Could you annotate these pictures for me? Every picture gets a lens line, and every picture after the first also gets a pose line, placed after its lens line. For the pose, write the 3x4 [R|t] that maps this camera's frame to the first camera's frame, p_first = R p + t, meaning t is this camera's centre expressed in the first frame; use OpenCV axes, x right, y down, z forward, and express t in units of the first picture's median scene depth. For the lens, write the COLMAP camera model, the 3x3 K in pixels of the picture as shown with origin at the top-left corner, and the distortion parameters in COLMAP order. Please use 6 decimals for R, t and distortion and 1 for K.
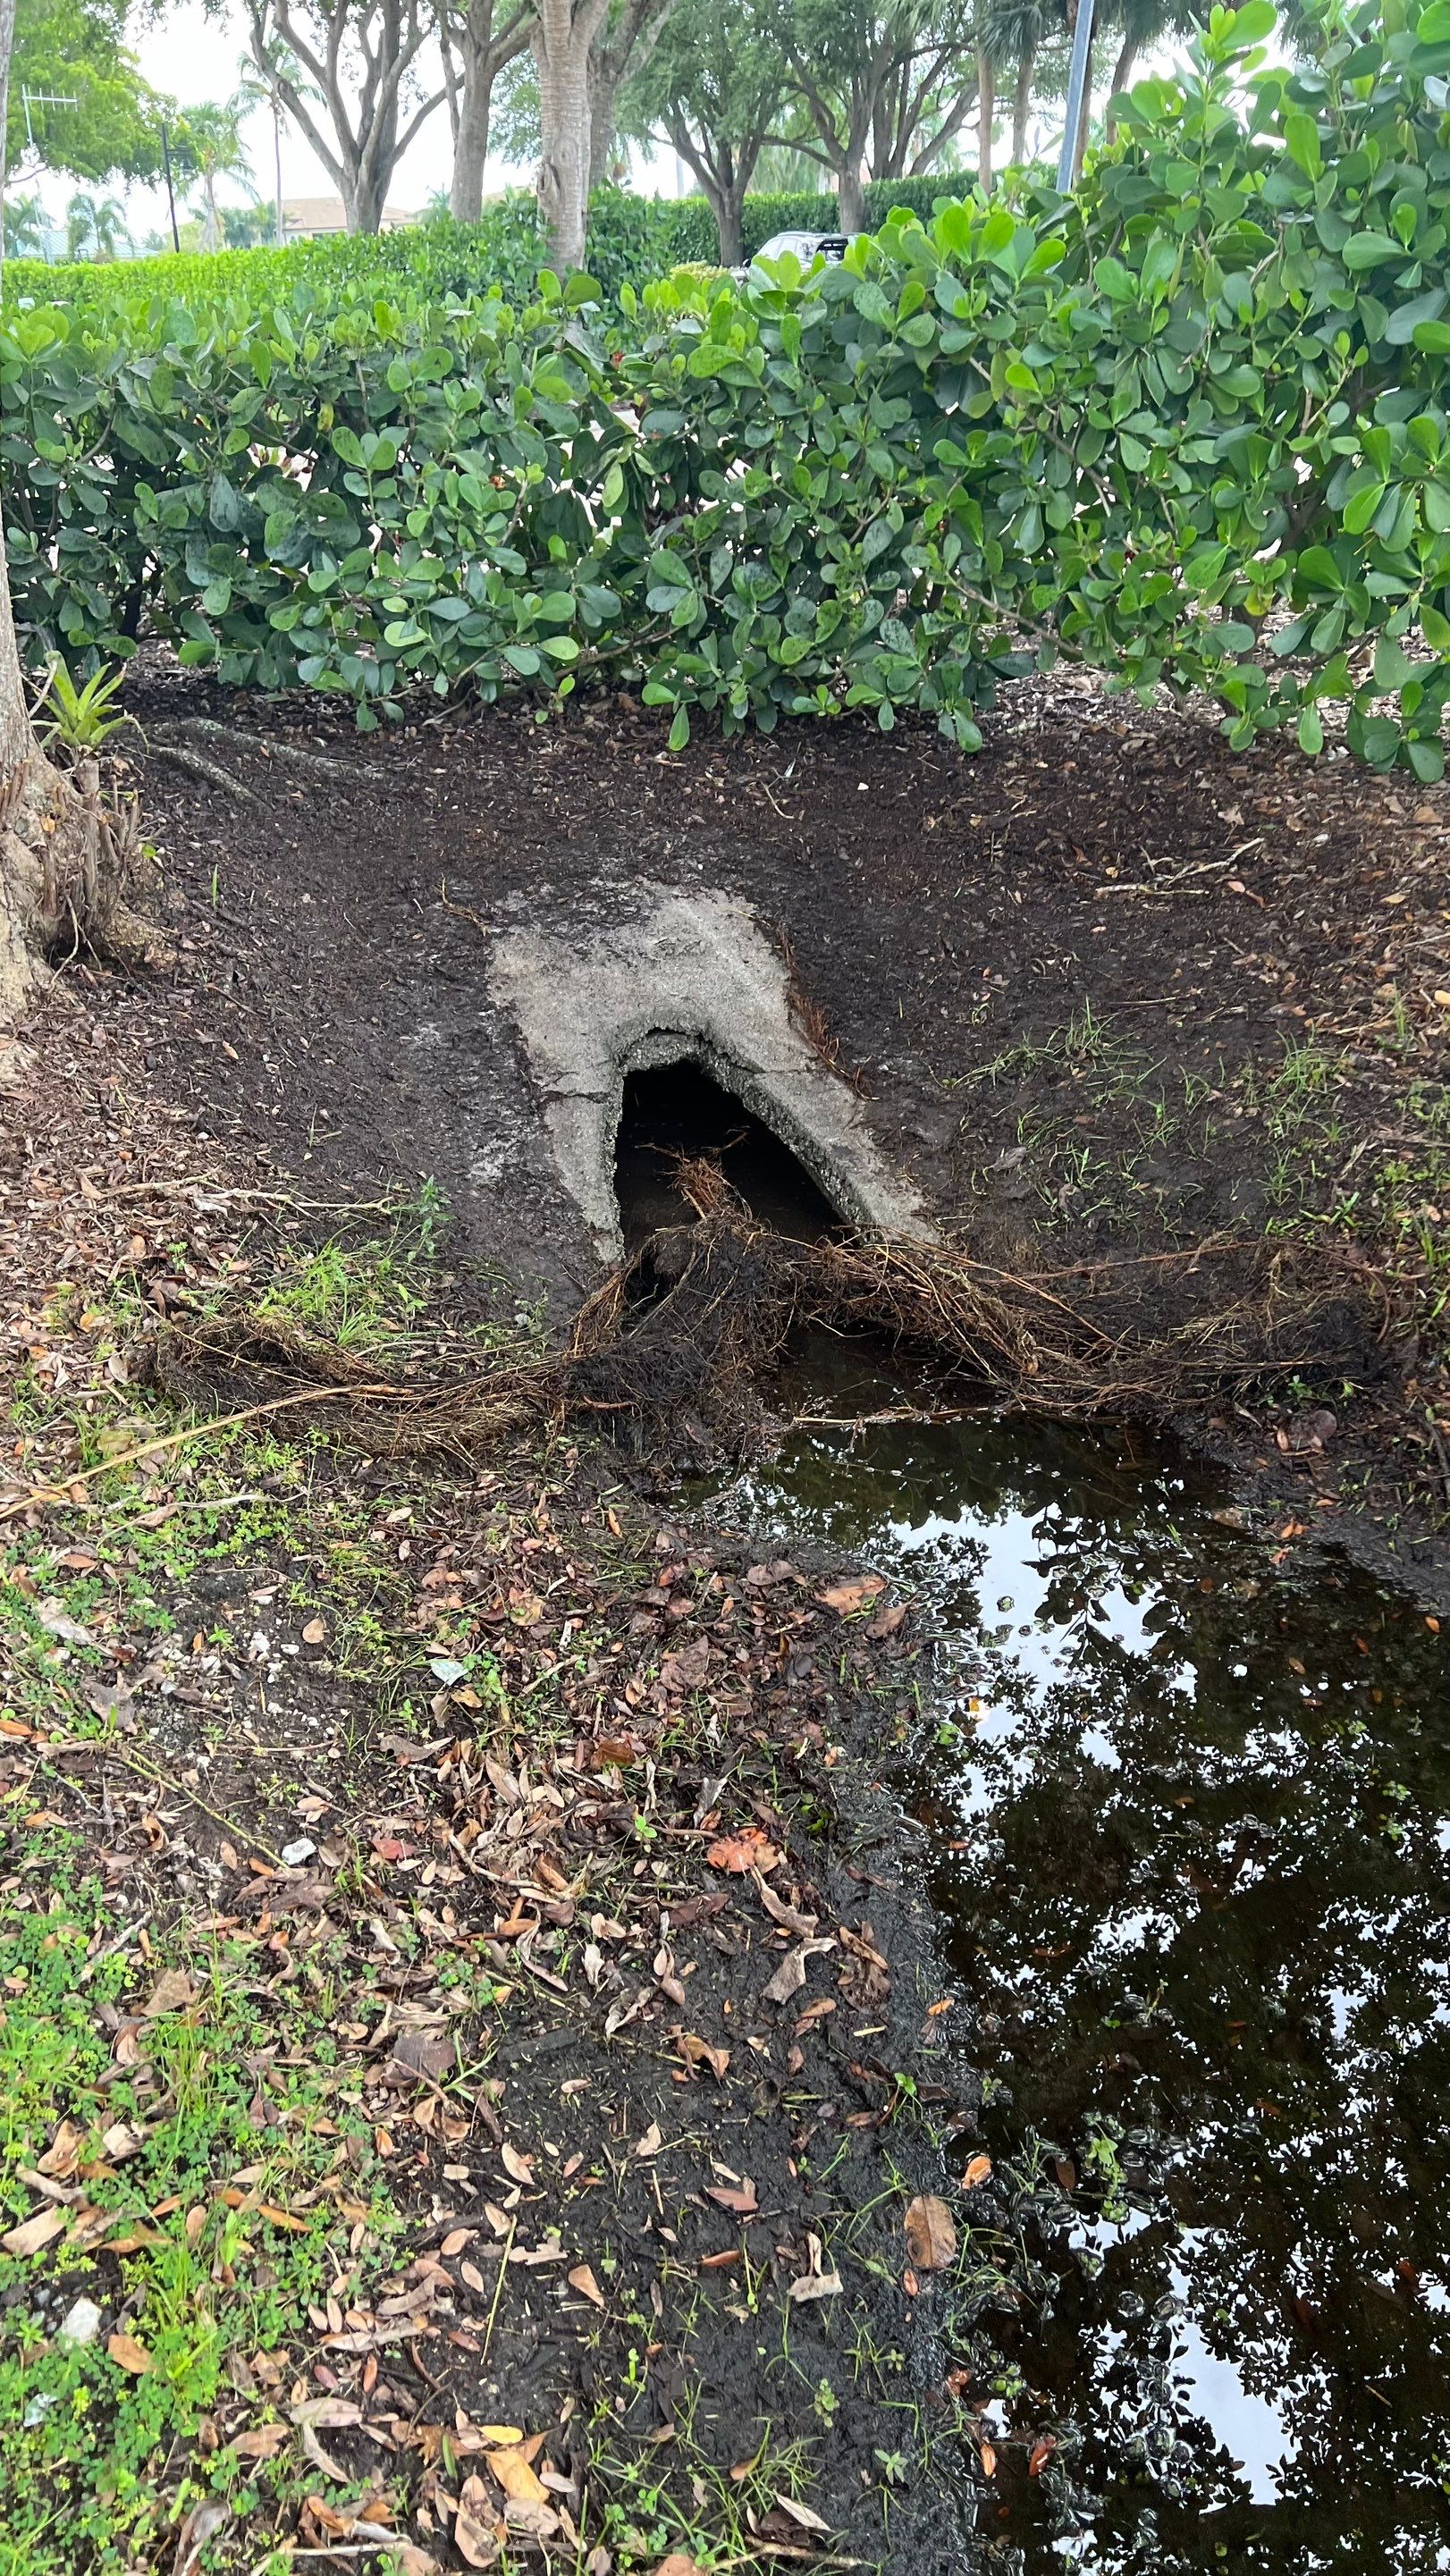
lens RADIAL K [[1919.4, 0, 725.0], [0, 1919.4, 1288.0], [0, 0, 1]] dist [0.034173, -0.001108]
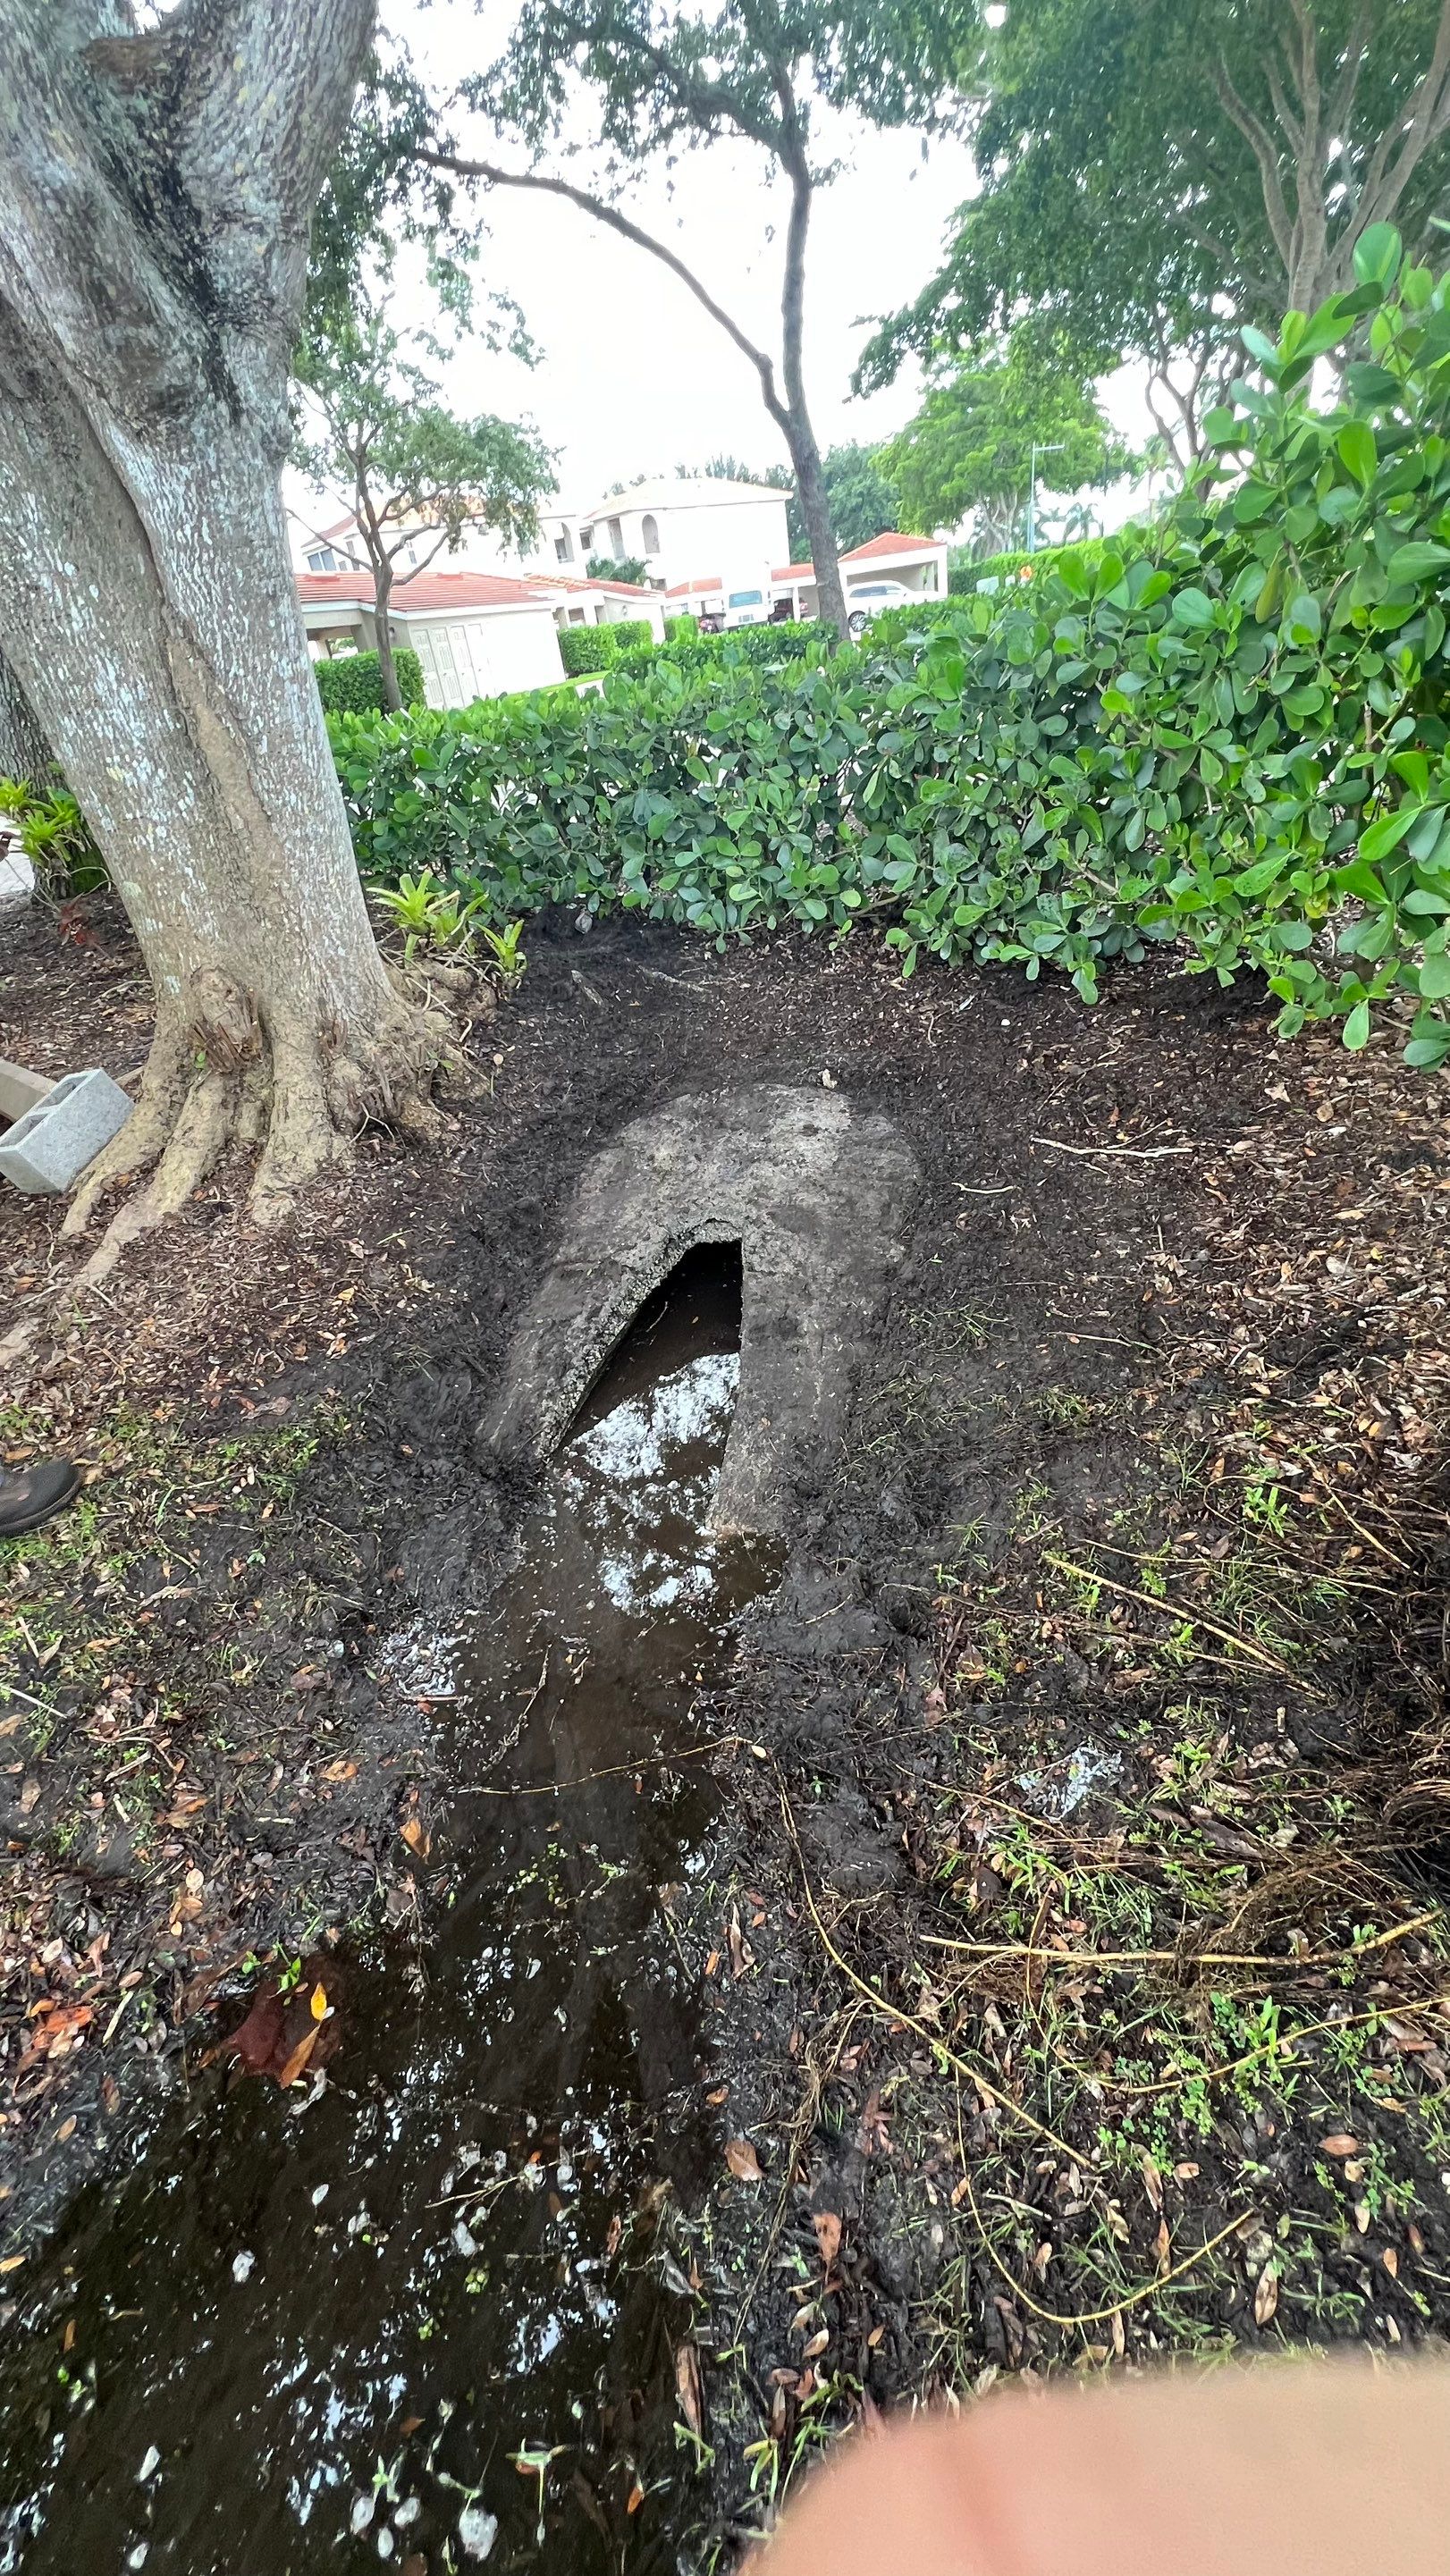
lens RADIAL K [[1025.4, 0, 720.7], [0, 1025.4, 1280.0], [0, 0, 1]] dist [0.001145, 0.000477]
pose [[0.833286, 0.214333, -0.509603, 0.318595], [-0.140695, 0.973655, 0.179449, -0.197803], [0.534639, -0.077834, 0.841489, 0.310589]]
